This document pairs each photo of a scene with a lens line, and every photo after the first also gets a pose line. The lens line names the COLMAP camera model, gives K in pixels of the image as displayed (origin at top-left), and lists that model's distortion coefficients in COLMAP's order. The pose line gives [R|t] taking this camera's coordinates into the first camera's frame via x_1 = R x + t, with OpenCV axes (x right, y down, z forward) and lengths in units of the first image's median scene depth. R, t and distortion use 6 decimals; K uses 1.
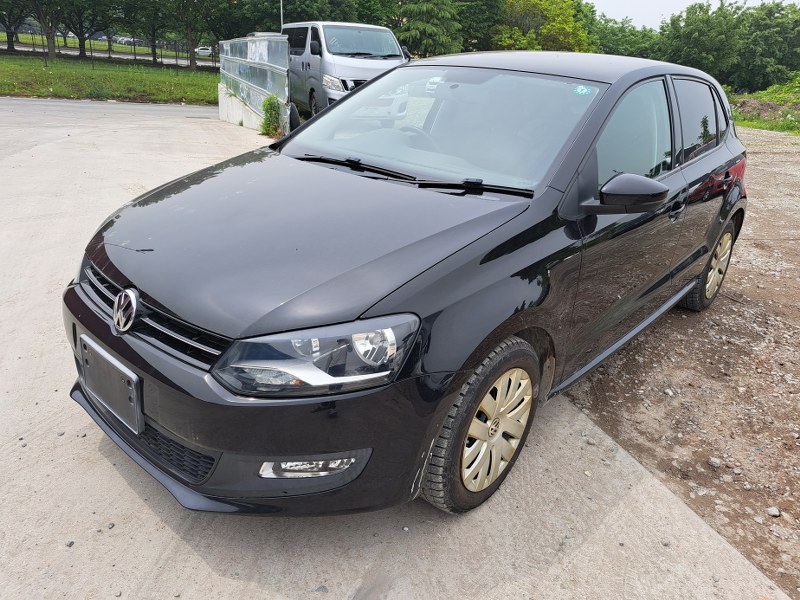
lens RADIAL K [[575.0, 0, 400.0], [0, 575.0, 300.0], [0, 0, 1]] dist [0.048253, -0.036961]
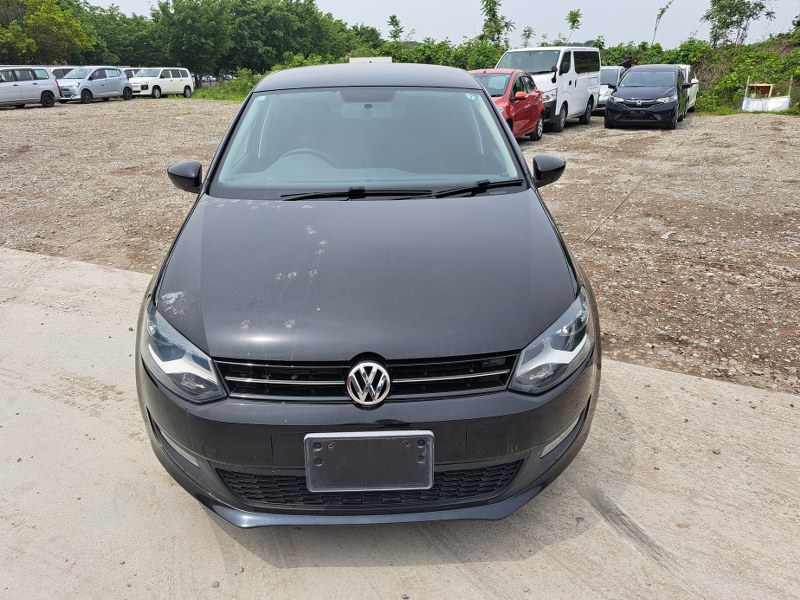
lens RADIAL K [[575.0, 0, 400.0], [0, 575.0, 300.0], [0, 0, 1]] dist [0.048253, -0.036961]
pose [[0.721460, -0.326508, 0.610645, -0.696239], [0.314907, 0.940093, 0.130609, -0.157337], [-0.616708, 0.098067, 0.781059, 0.147152]]
